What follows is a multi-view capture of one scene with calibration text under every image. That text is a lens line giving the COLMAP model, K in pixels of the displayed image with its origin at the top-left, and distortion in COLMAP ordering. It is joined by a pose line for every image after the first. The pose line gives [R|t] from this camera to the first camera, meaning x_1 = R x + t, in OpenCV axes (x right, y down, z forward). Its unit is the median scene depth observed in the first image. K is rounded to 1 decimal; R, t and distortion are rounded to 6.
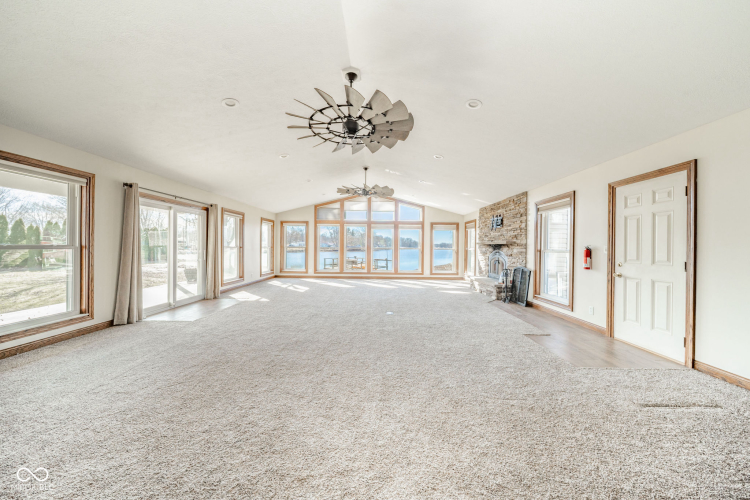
lens RADIAL K [[264.8, 0, 374.2], [0, 264.8, 247.6], [0, 0, 1]] dist [0.000942, -0.001271]
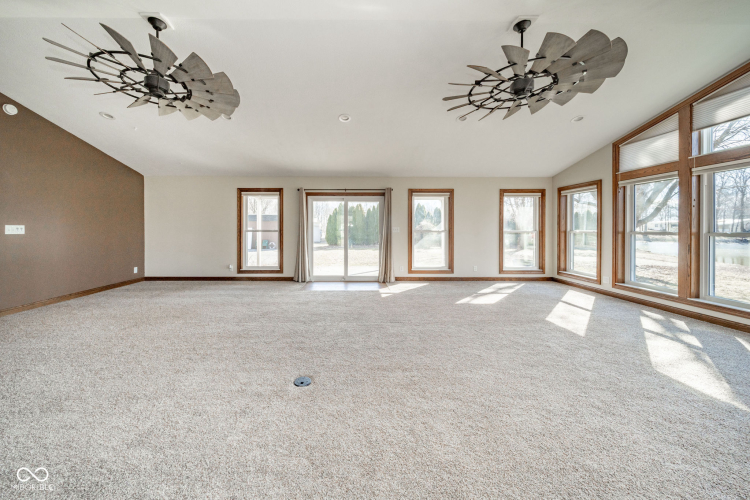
lens RADIAL K [[281.4, 0, 354.8], [0, 281.4, 235.2], [0, 0, 1]] dist [0.007621, -0.000007]
pose [[0.030214, 0.008101, -0.999511, 0.471375], [-0.003488, 0.999962, 0.007999, 0.005493], [0.999537, 0.003245, 0.030241, 0.891313]]
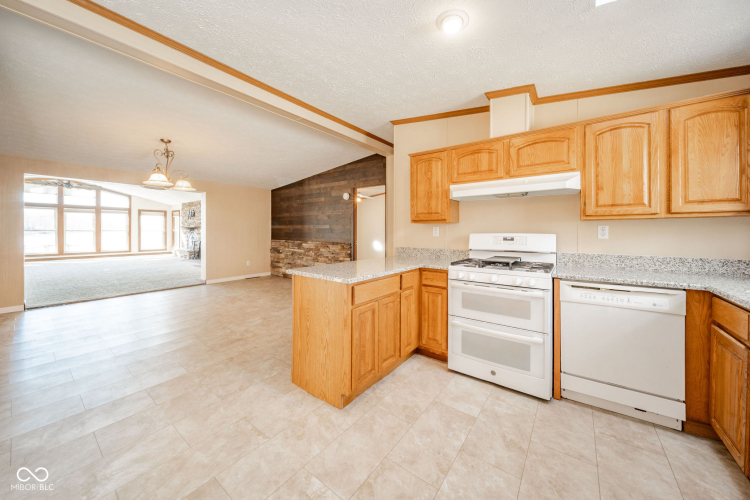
lens RADIAL K [[264.8, 0, 377.4], [0, 264.8, 232.2], [0, 0, 1]] dist [0.000942, -0.001271]
pose [[0.579779, -0.013684, 0.814659, -0.262697], [0.004363, 0.999897, 0.013690, 0.000702], [-0.814762, -0.004383, 0.579779, -1.108631]]
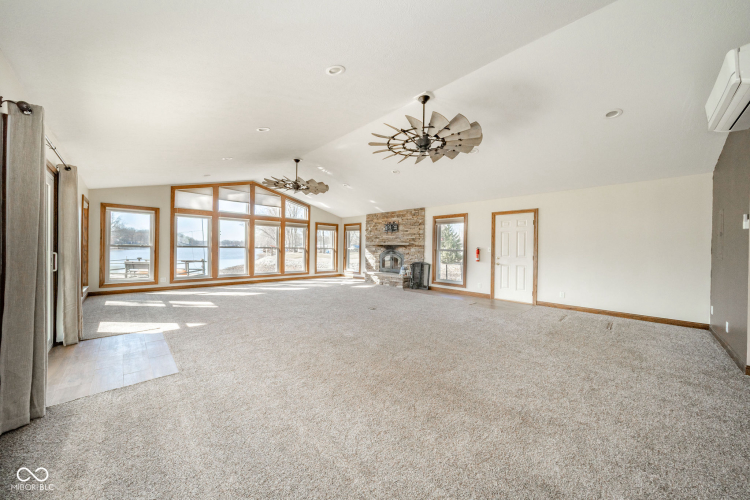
lens RADIAL K [[264.8, 0, 377.8], [0, 264.8, 247.9], [0, 0, 1]] dist [0.000942, -0.001271]
pose [[0.701941, -0.000929, 0.712235, -0.588717], [-0.005818, 0.999958, 0.007038, -0.007700], [-0.712212, -0.009084, 0.701906, 0.191914]]
